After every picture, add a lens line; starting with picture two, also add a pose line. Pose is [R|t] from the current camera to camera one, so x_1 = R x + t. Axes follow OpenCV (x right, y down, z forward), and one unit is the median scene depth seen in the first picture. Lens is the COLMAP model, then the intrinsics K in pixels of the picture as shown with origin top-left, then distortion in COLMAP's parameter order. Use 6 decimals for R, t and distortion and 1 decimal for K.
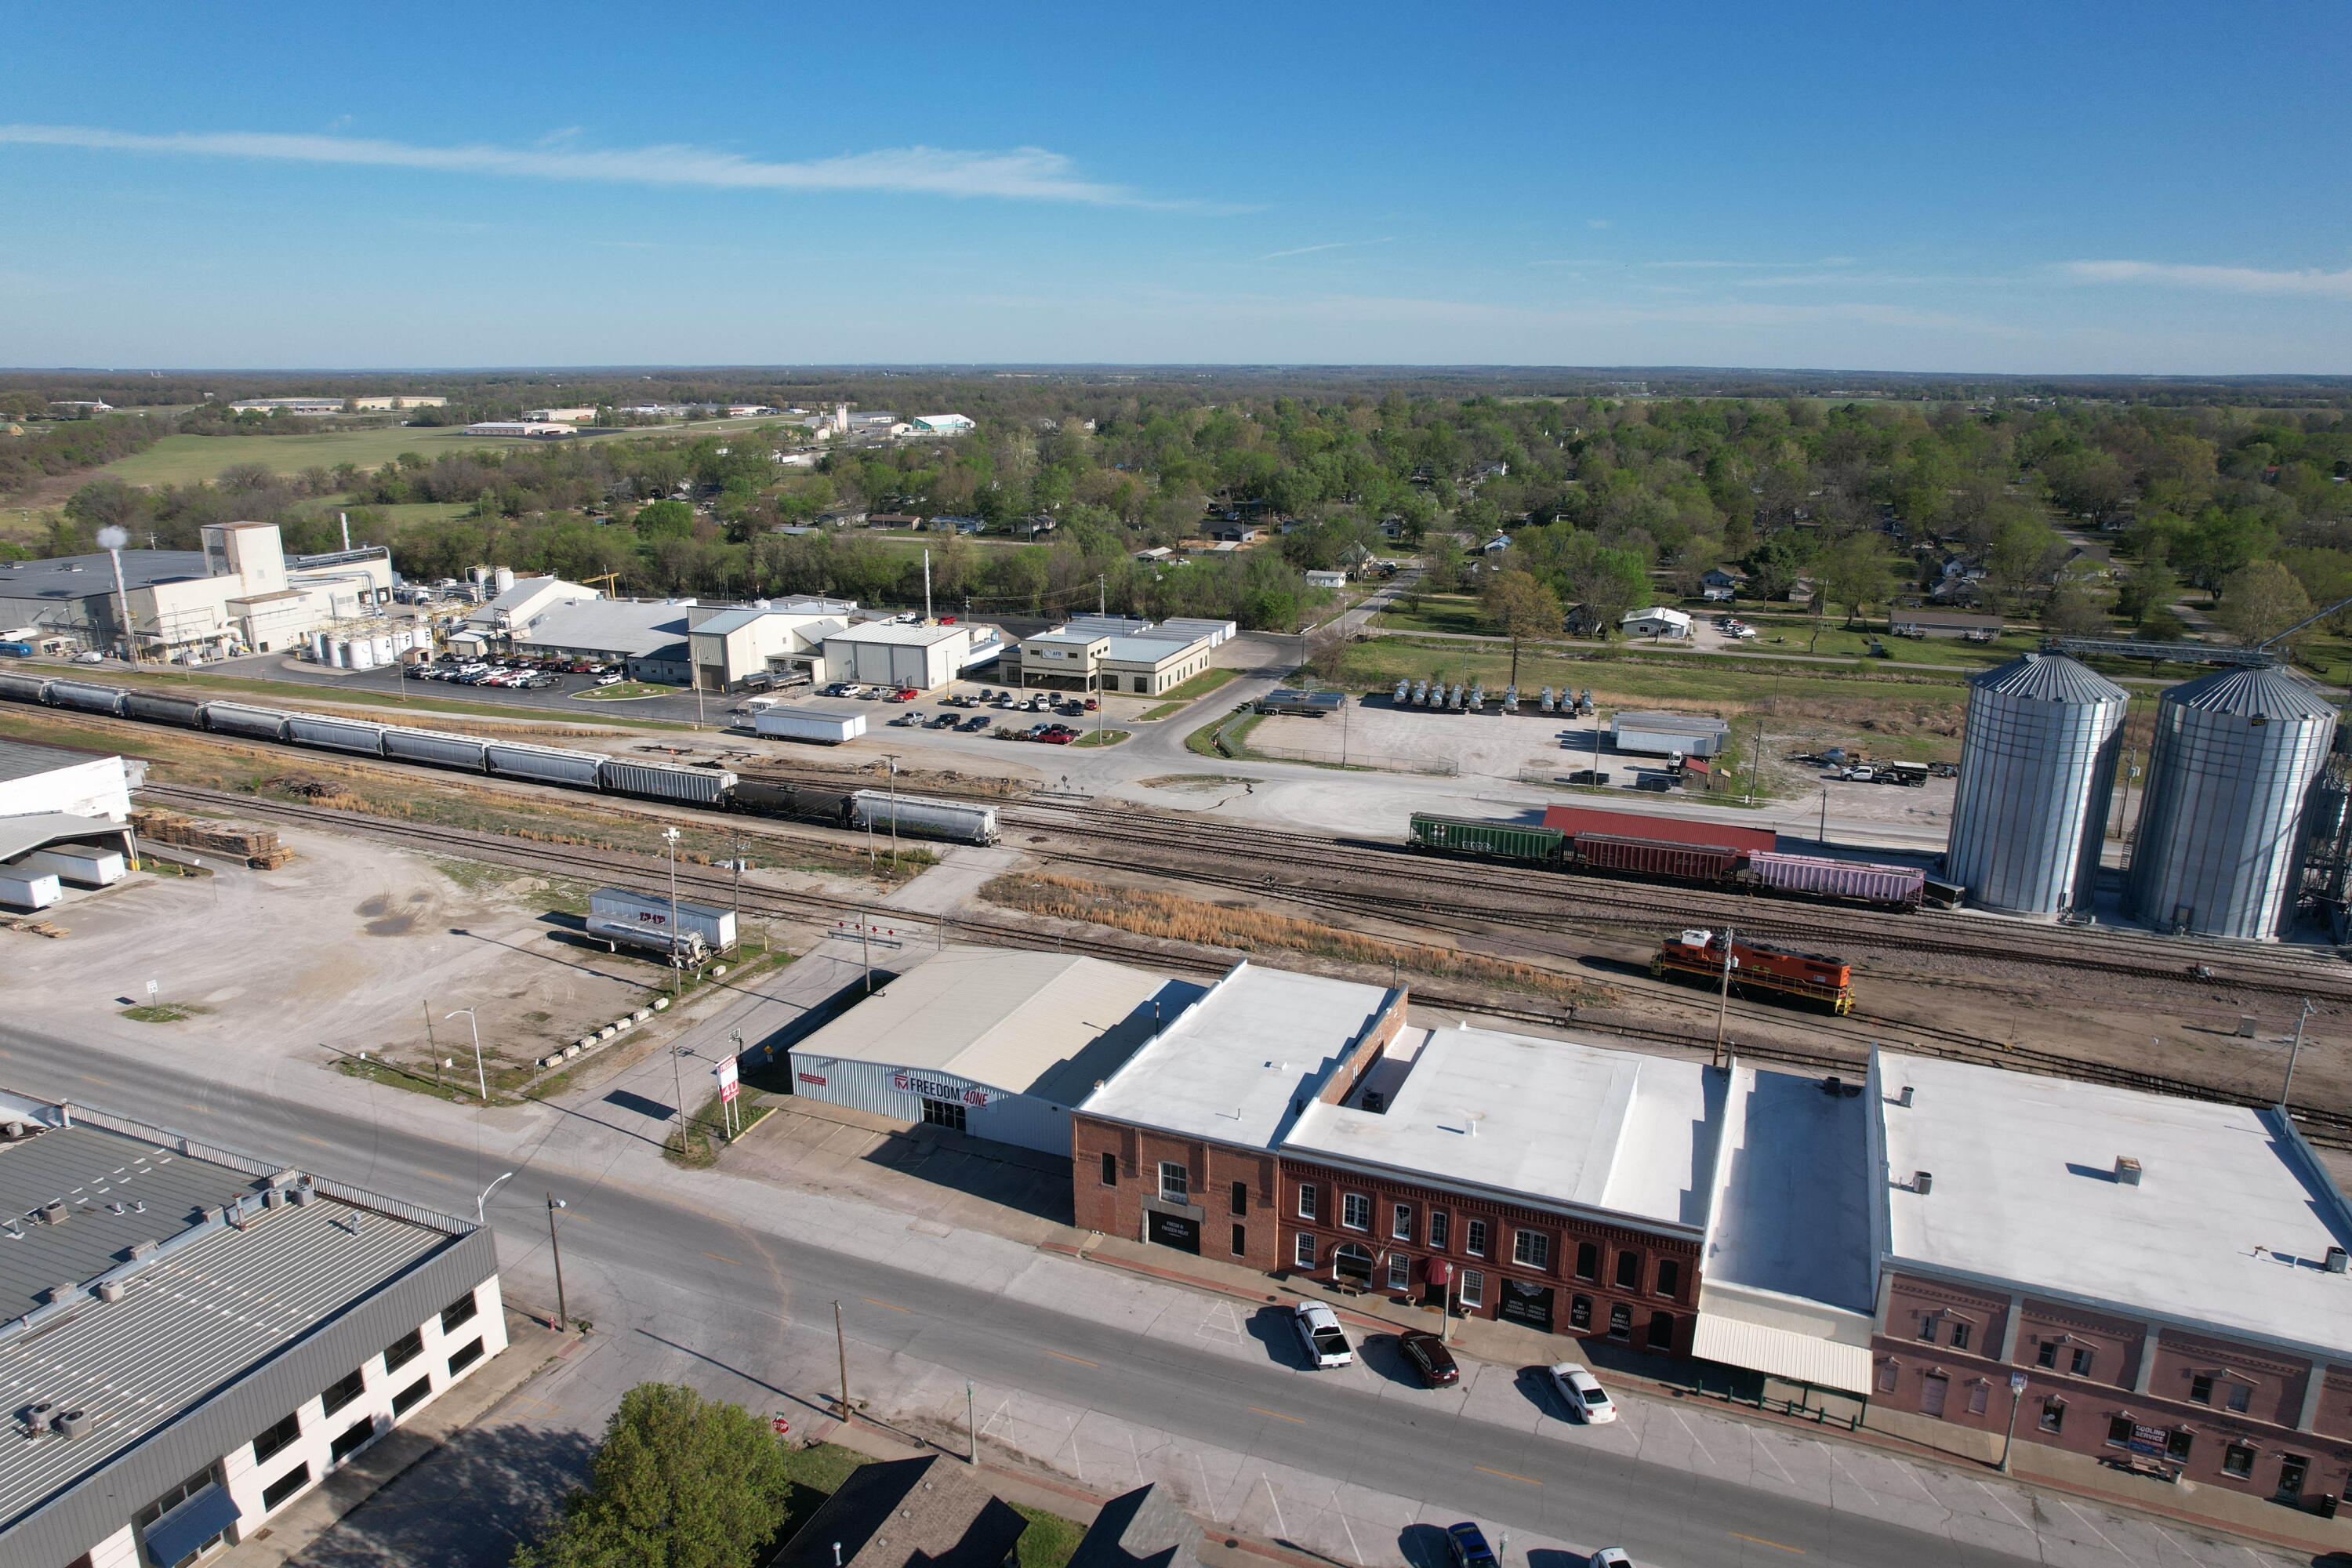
lens RADIAL K [[1505.6, 0, 1170.7], [0, 1505.6, 766.7], [0, 0, 1]] dist [-0.074569, 0.061966]
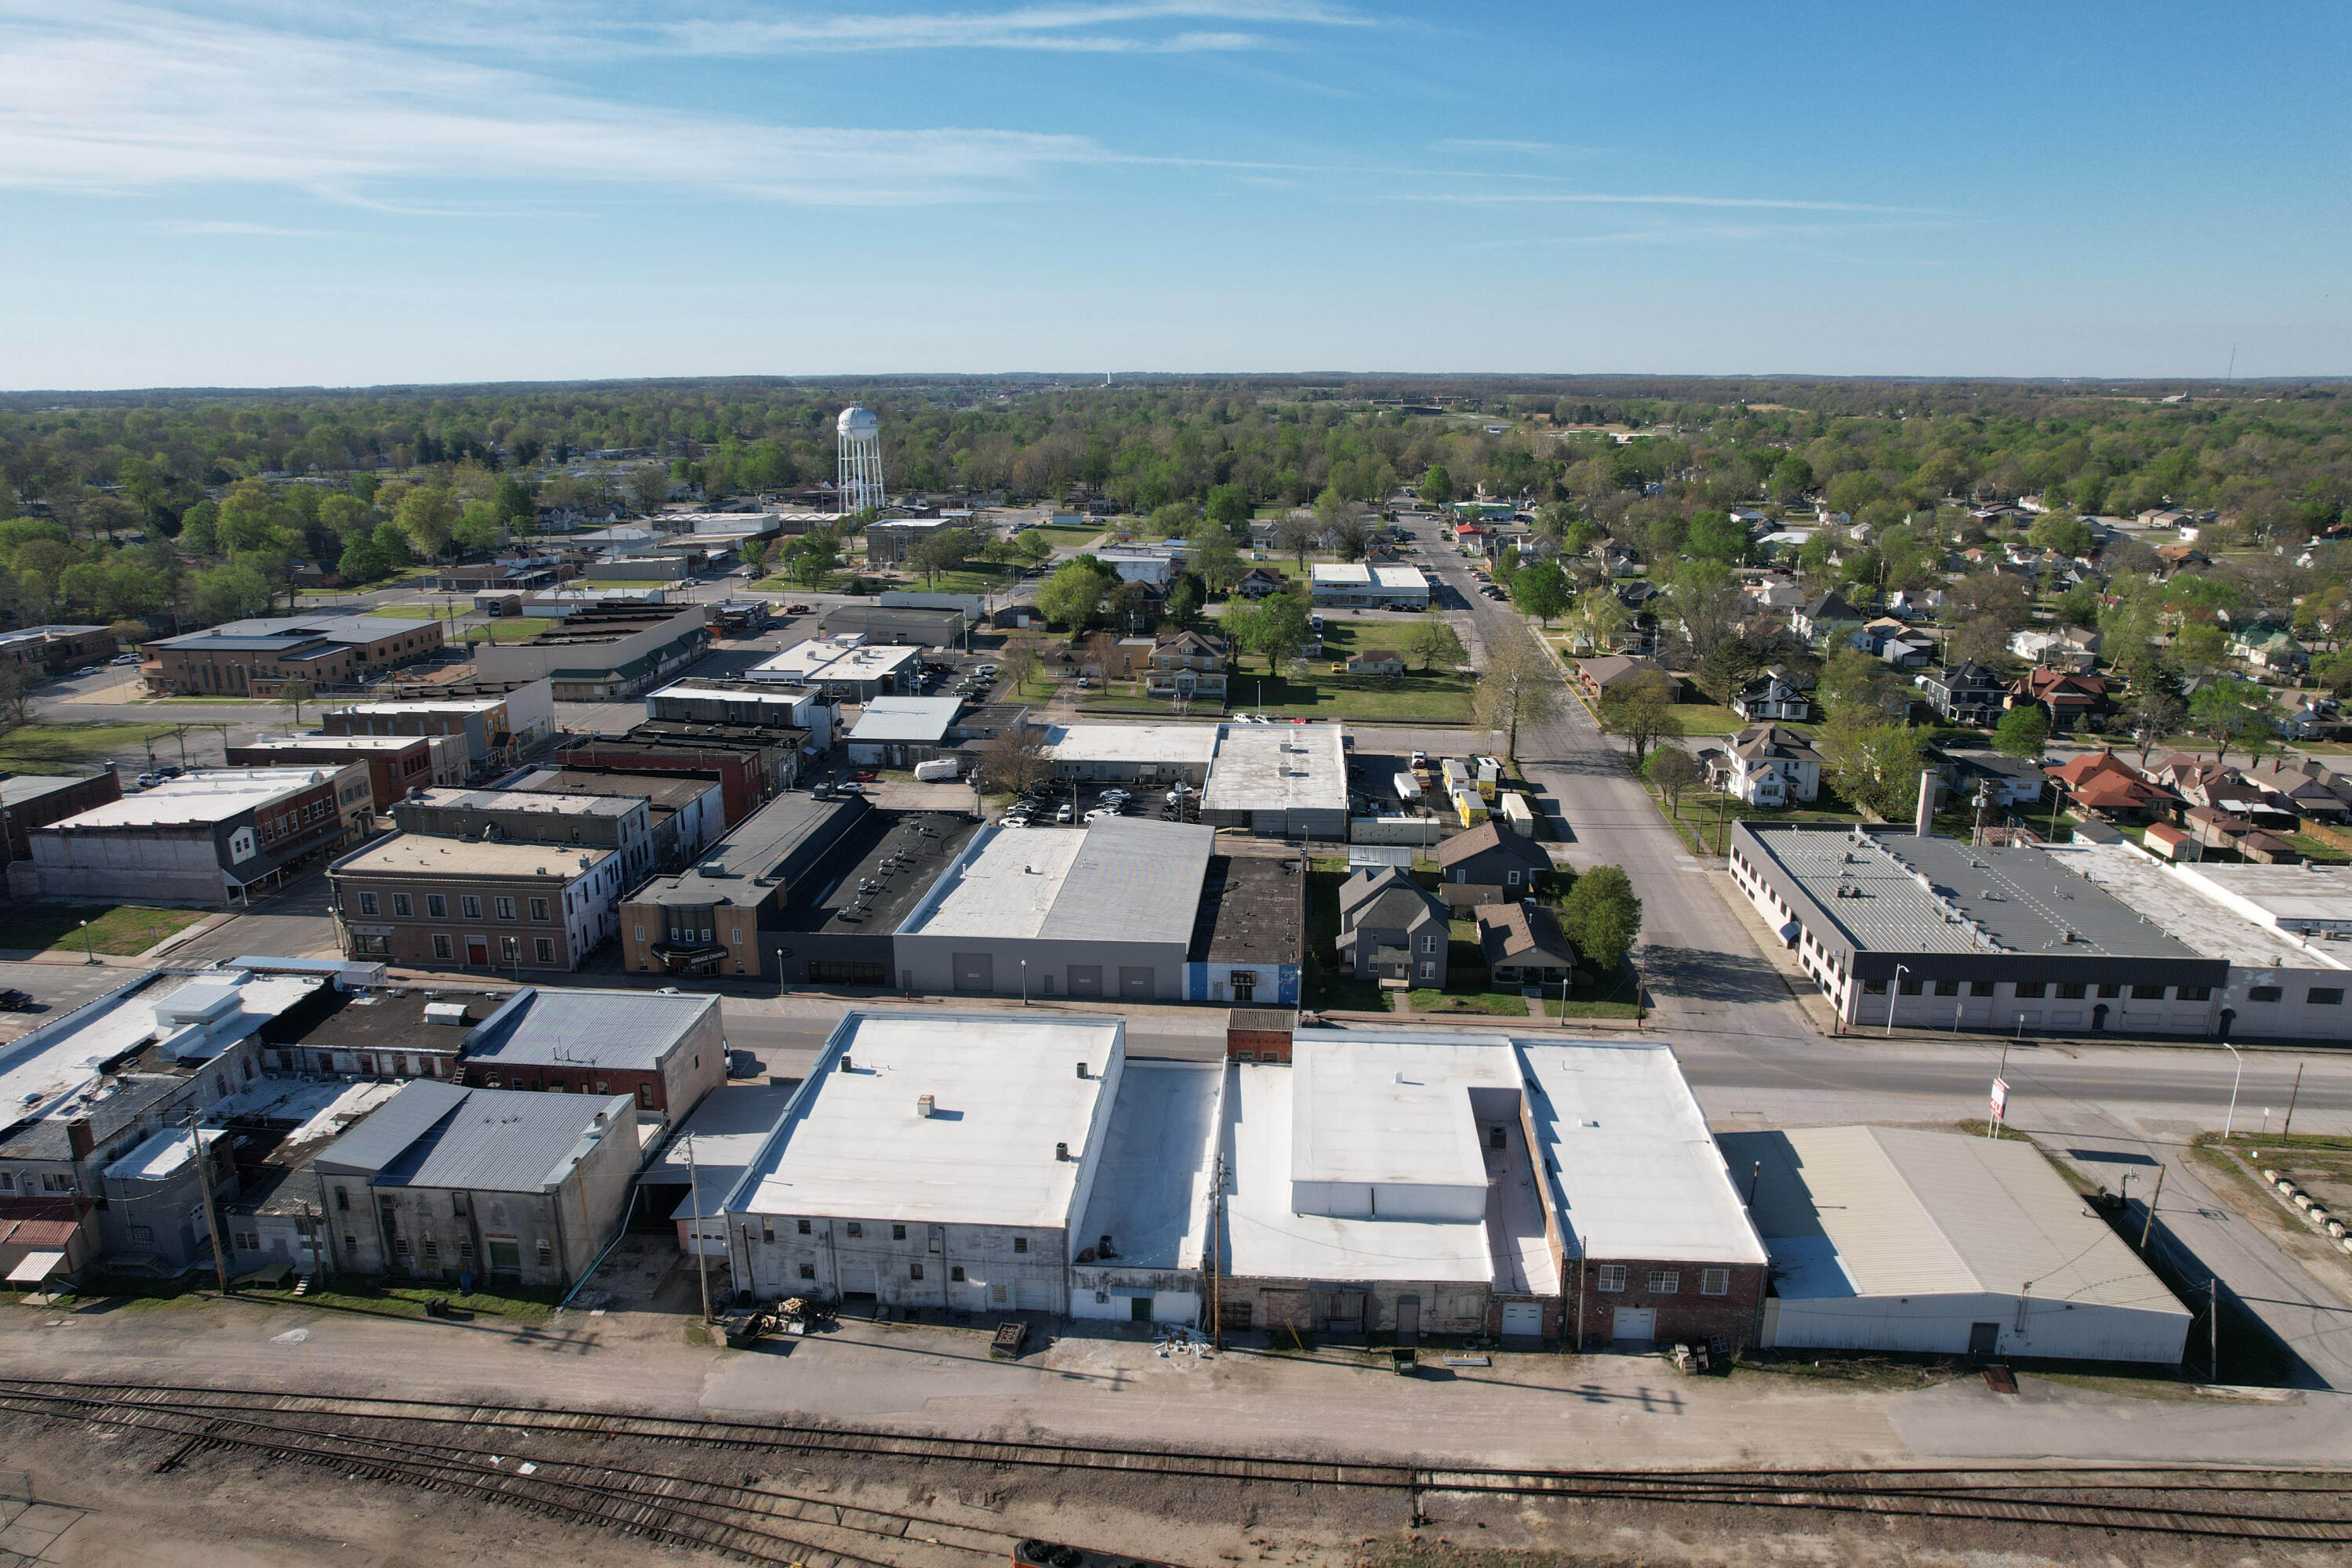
lens RADIAL K [[1505.6, 0, 1190.6], [0, 1505.6, 812.1], [0, 0, 1]] dist [-0.074569, 0.061966]
pose [[-0.946736, 0.092709, -0.308378, 0.701499], [-0.081804, 0.856999, 0.508784, -0.569872], [0.311448, 0.506911, -0.803767, 1.744323]]
